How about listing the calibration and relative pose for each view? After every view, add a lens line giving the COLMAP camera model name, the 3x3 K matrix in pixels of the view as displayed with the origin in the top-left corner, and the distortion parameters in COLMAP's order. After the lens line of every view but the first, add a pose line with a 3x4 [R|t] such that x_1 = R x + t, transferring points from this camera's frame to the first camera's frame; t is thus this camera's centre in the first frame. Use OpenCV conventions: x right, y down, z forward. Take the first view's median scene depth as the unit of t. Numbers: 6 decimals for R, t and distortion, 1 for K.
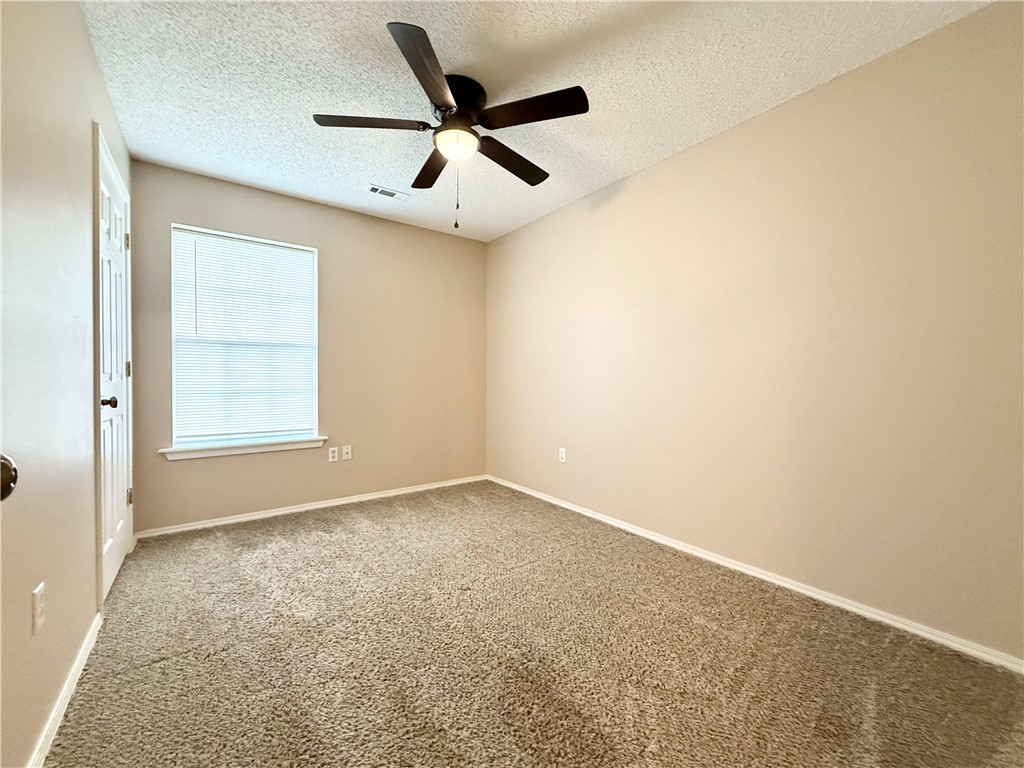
lens RADIAL K [[410.4, 0, 519.2], [0, 410.4, 385.3], [0, 0, 1]] dist [-0.000710, -0.000010]
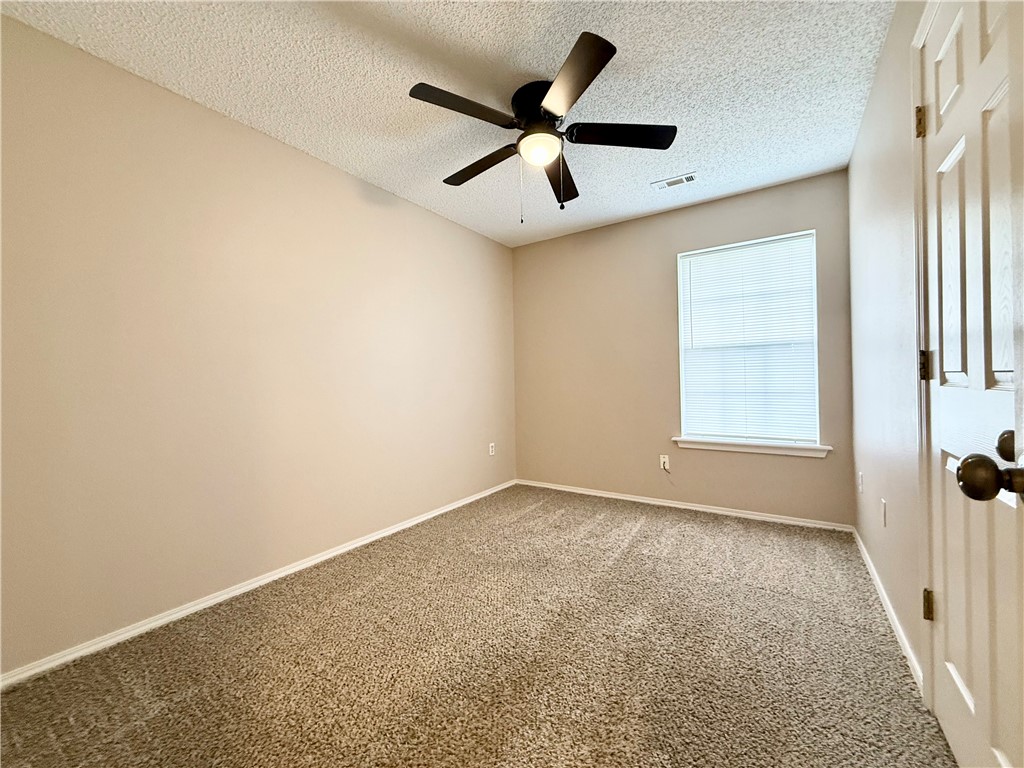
lens RADIAL K [[410.4, 0, 518.2], [0, 410.4, 381.0], [0, 0, 1]] dist [-0.000710, -0.000010]
pose [[0.333837, -0.010232, -0.942575, 0.126238], [0.001056, 0.999945, -0.010480, -0.002537], [0.942630, 0.002503, 0.333830, 0.125353]]
